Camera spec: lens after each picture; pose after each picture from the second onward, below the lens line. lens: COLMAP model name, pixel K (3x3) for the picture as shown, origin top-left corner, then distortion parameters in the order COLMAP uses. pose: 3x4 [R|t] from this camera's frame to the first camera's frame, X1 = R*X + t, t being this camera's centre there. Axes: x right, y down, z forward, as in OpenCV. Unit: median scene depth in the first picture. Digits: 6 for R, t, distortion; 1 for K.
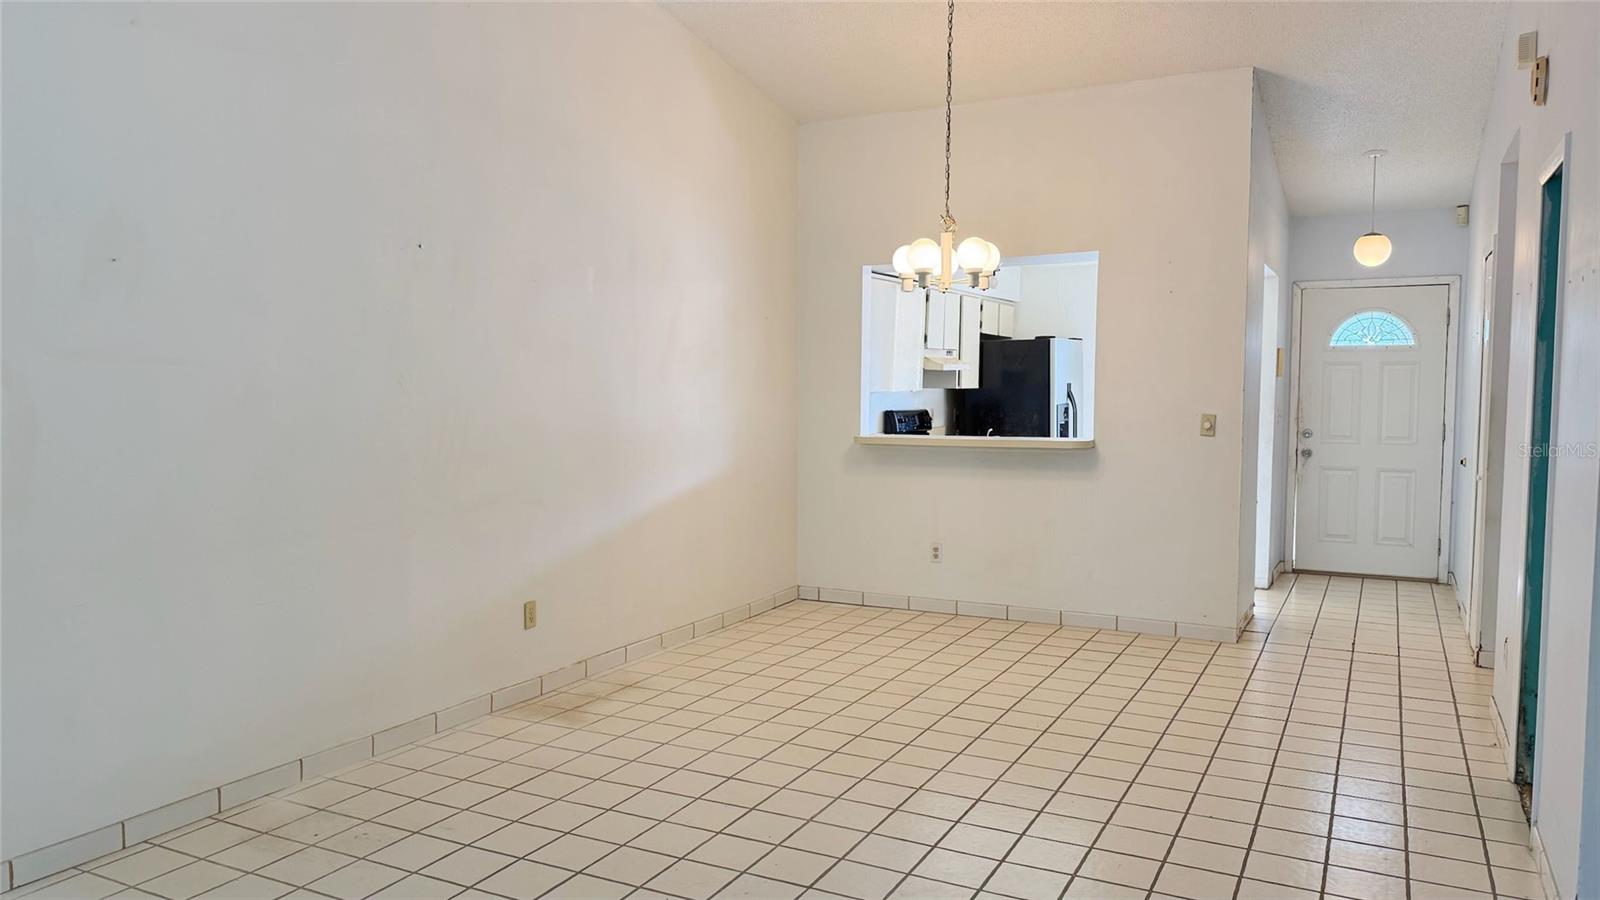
lens RADIAL K [[1116.5, 0, 800.0], [0, 1116.5, 450.0], [0, 0, 1]] dist [0.146794, -0.226709]
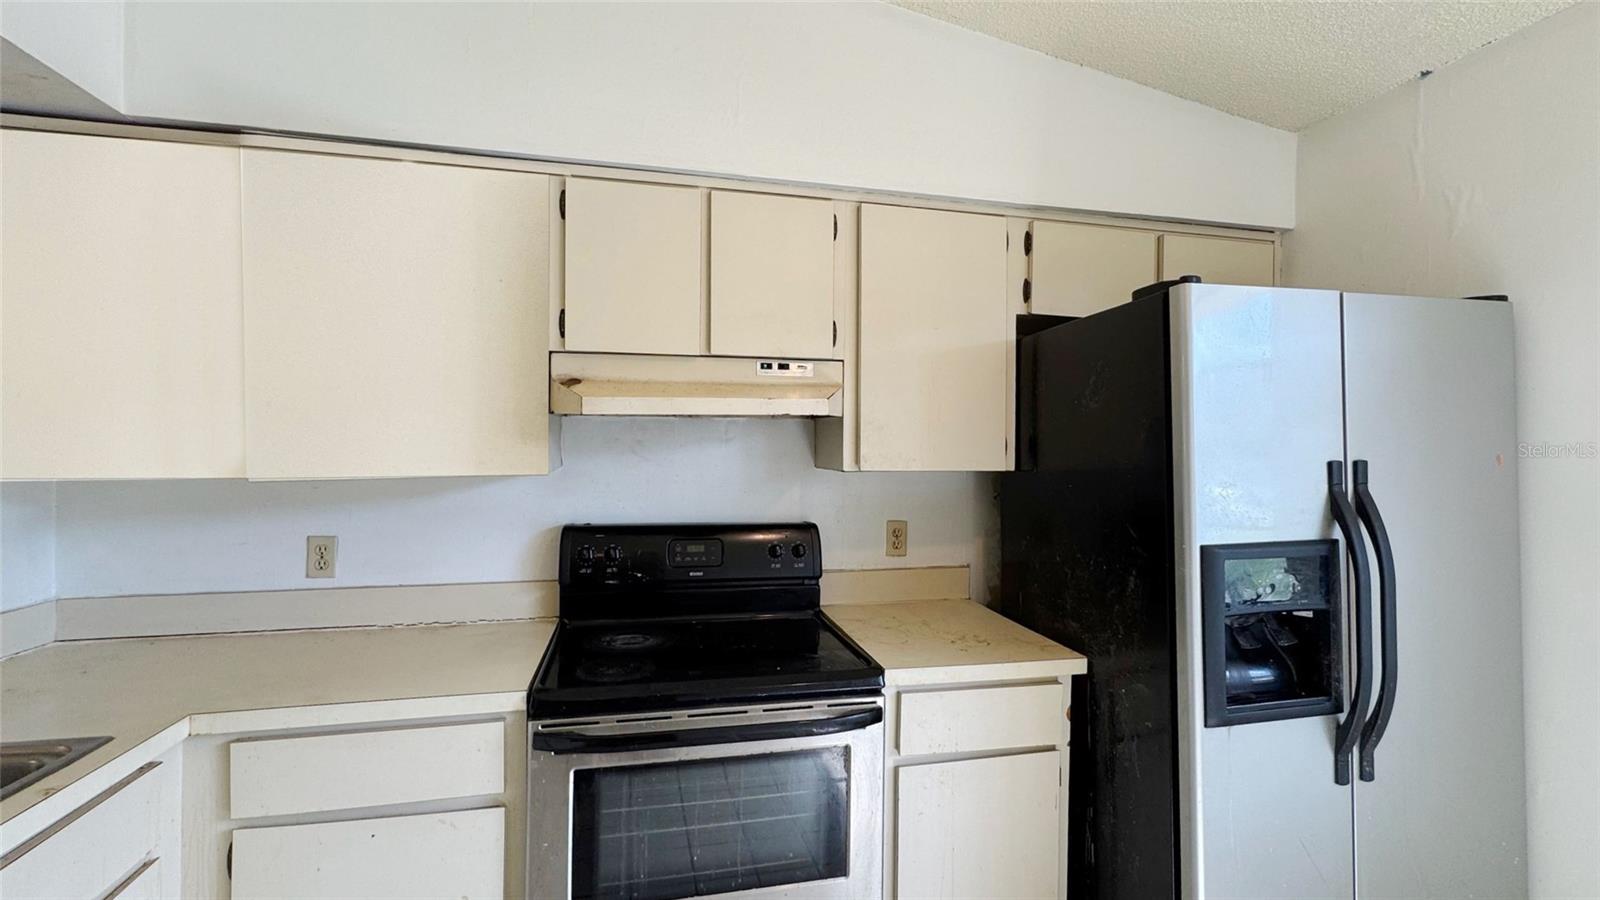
lens RADIAL K [[679.1, 0, 800.0], [0, 679.1, 450.0], [0, 0, 1]] dist [0.000118, 0.000010]
pose [[0.643611, -0.004292, -0.765341, 0.336353], [-0.048815, 0.997718, -0.046647, -0.058974], [0.763794, 0.067383, 0.641933, 0.982377]]
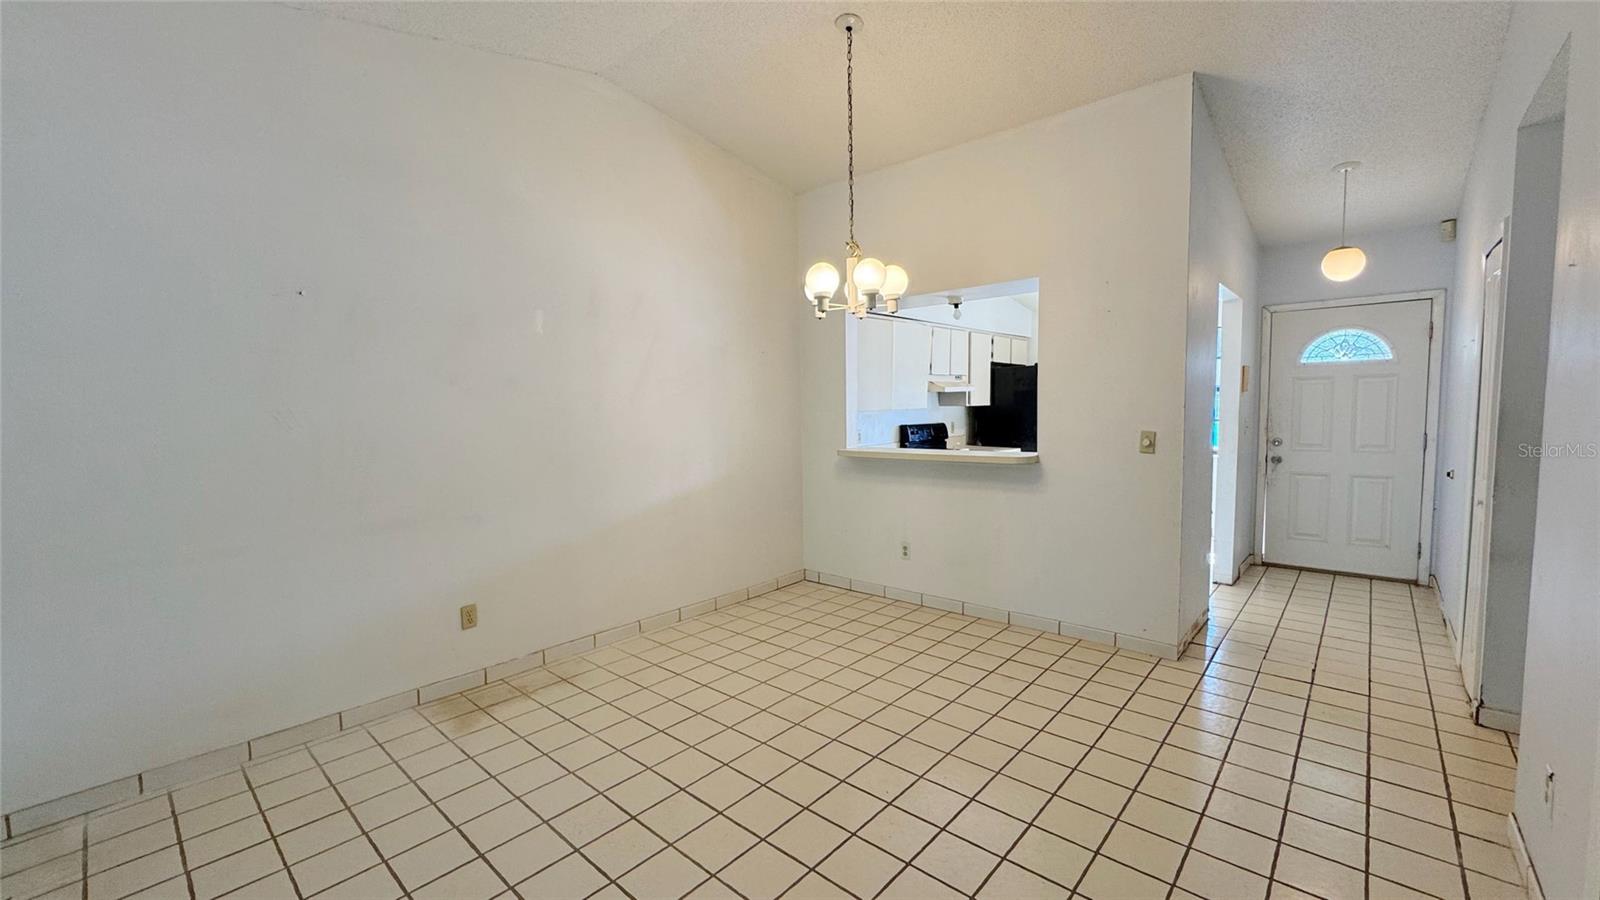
lens RADIAL K [[635.6, 0, 800.0], [0, 635.6, 450.0], [0, 0, 1]] dist [0.000049, -0.000006]
pose [[0.967321, -0.002761, -0.253540, 0.160776], [0.006594, 0.999876, 0.014271, -0.019484], [0.253469, -0.015476, 0.967220, 0.298668]]
